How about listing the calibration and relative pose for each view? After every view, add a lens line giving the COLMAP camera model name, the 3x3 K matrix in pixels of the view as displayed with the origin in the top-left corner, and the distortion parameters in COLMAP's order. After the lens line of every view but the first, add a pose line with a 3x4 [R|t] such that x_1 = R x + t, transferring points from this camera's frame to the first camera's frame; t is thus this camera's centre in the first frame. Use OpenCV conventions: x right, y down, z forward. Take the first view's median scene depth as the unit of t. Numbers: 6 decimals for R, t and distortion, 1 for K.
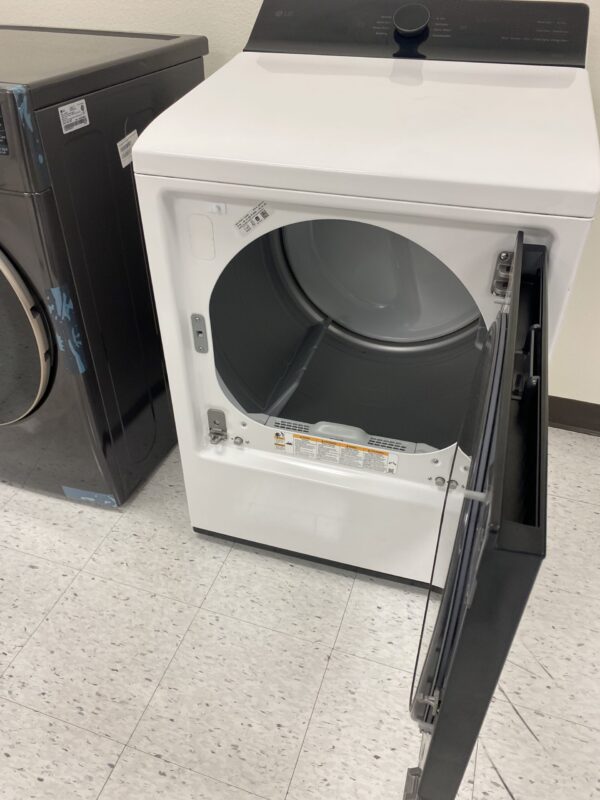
lens RADIAL K [[615.7, 0, 300.4], [0, 615.7, 395.9], [0, 0, 1]] dist [-0.002693, -0.006393]
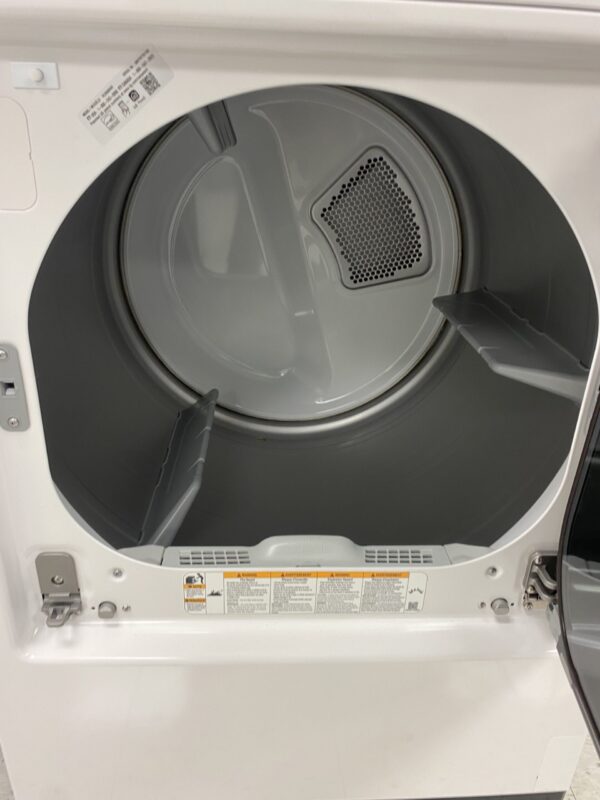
lens RADIAL K [[615.7, 0, 300.4], [0, 615.7, 395.9], [0, 0, 1]] dist [-0.002693, -0.006393]
pose [[0.942945, -0.103027, 0.316607, -0.096610], [0.171373, 0.965468, -0.196222, 0.031981], [-0.285458, 0.239284, 0.928039, 0.472331]]
